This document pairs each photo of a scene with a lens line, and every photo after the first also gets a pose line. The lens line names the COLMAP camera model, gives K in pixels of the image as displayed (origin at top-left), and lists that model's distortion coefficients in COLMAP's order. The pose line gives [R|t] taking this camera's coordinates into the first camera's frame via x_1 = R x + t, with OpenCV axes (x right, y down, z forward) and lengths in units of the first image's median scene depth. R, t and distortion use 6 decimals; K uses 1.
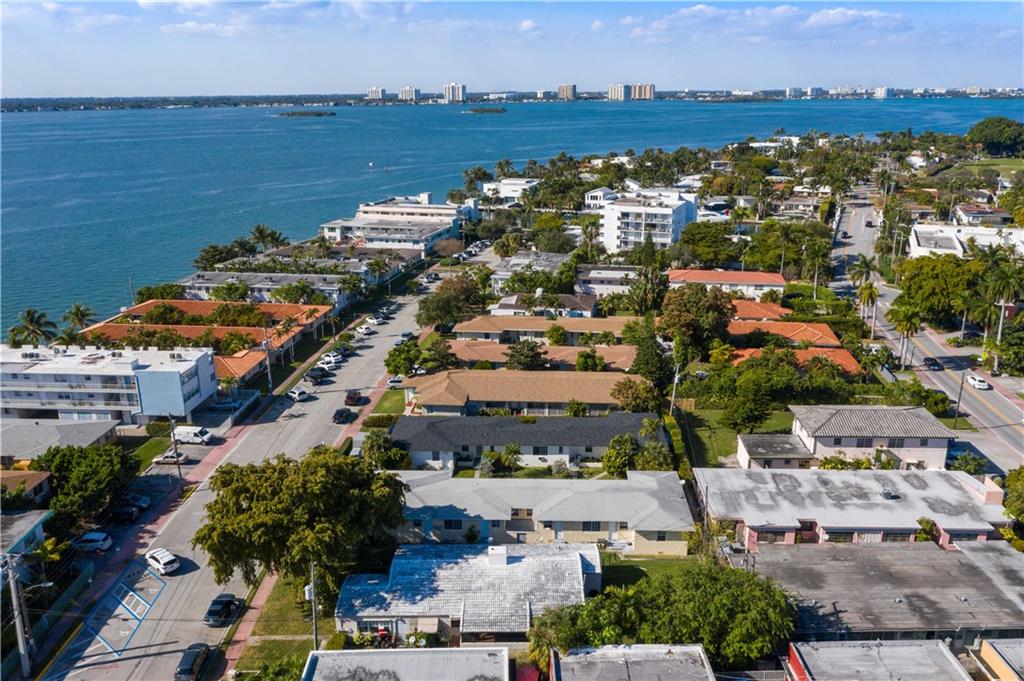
lens RADIAL K [[802.1, 0, 514.5], [0, 802.1, 341.9], [0, 0, 1]] dist [-0.001653, 0.001794]
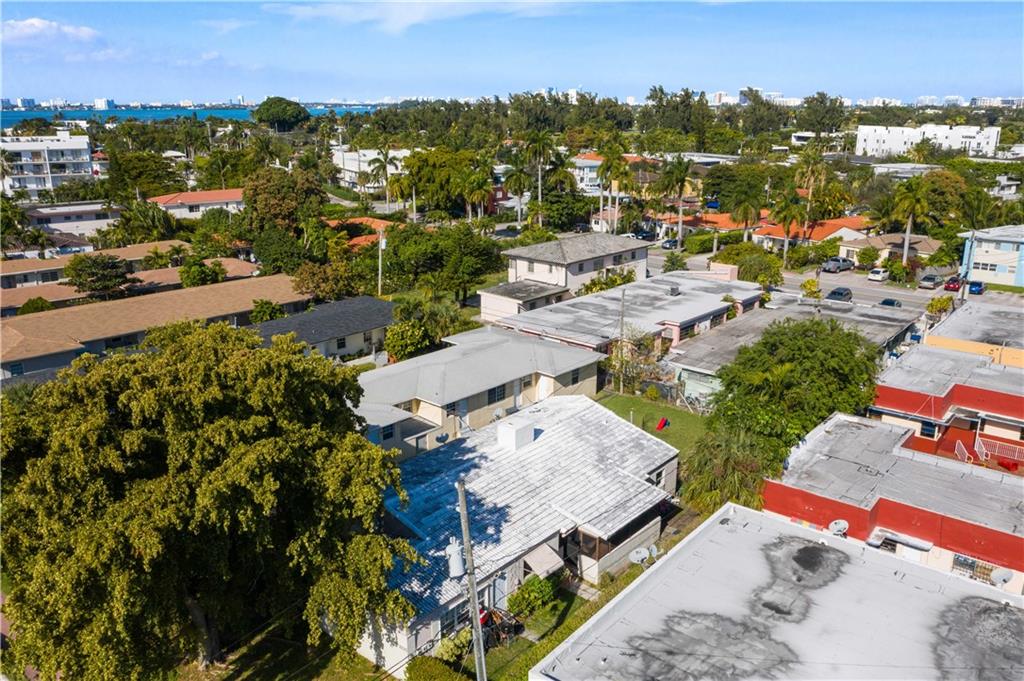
lens RADIAL K [[802.1, 0, 514.5], [0, 802.1, 341.9], [0, 0, 1]] dist [-0.001653, 0.001794]
pose [[0.649232, -0.212575, 0.730281, -0.390273], [0.219685, 0.971637, 0.087527, 0.127173], [-0.728174, 0.103606, 0.677517, 0.508458]]
